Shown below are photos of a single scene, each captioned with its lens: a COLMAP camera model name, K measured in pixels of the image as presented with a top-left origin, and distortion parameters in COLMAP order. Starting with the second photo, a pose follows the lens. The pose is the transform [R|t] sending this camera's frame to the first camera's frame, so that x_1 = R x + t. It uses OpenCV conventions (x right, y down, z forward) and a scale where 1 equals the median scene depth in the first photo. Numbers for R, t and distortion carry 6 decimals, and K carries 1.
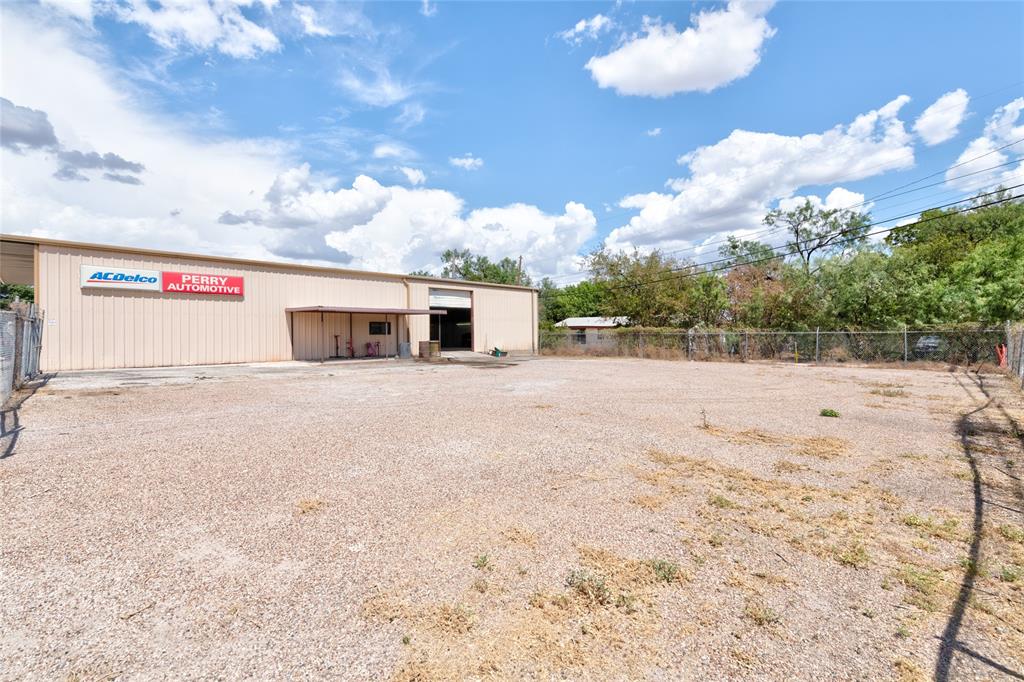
lens RADIAL K [[436.5, 0, 515.2], [0, 436.5, 337.8], [0, 0, 1]] dist [0.013496, -0.003987]
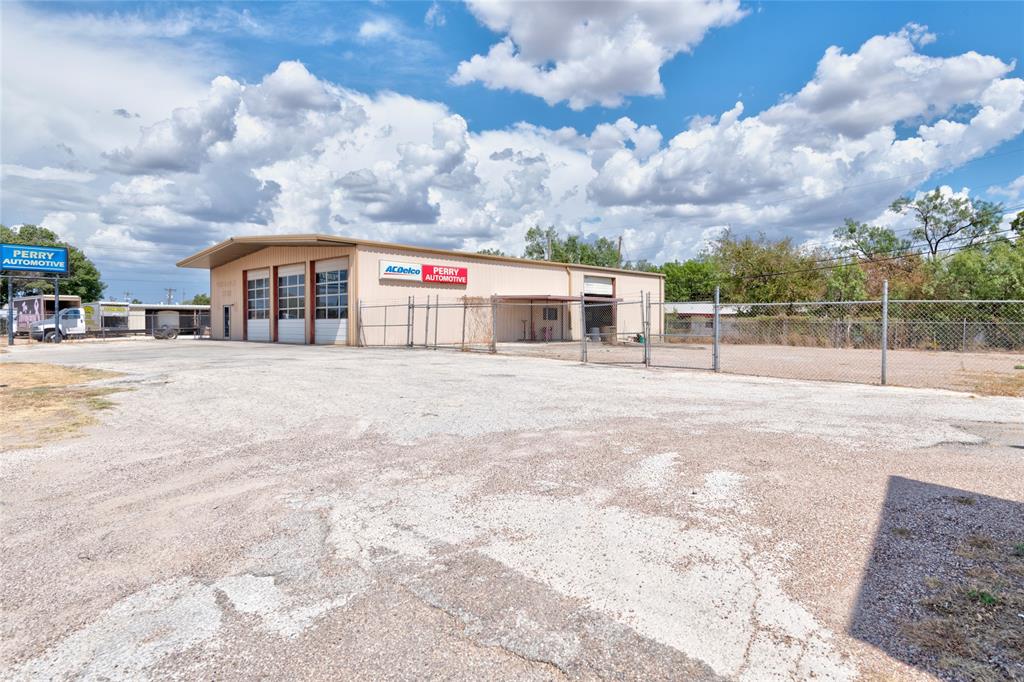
lens RADIAL K [[589.5, 0, 508.2], [0, 589.5, 335.1], [0, 0, 1]] dist [0.021713, -0.001717]
pose [[0.999661, 0.011640, 0.023268, -0.413403], [-0.011993, 0.999814, 0.015083, 0.008355], [-0.023089, -0.015357, 0.999615, -0.406886]]
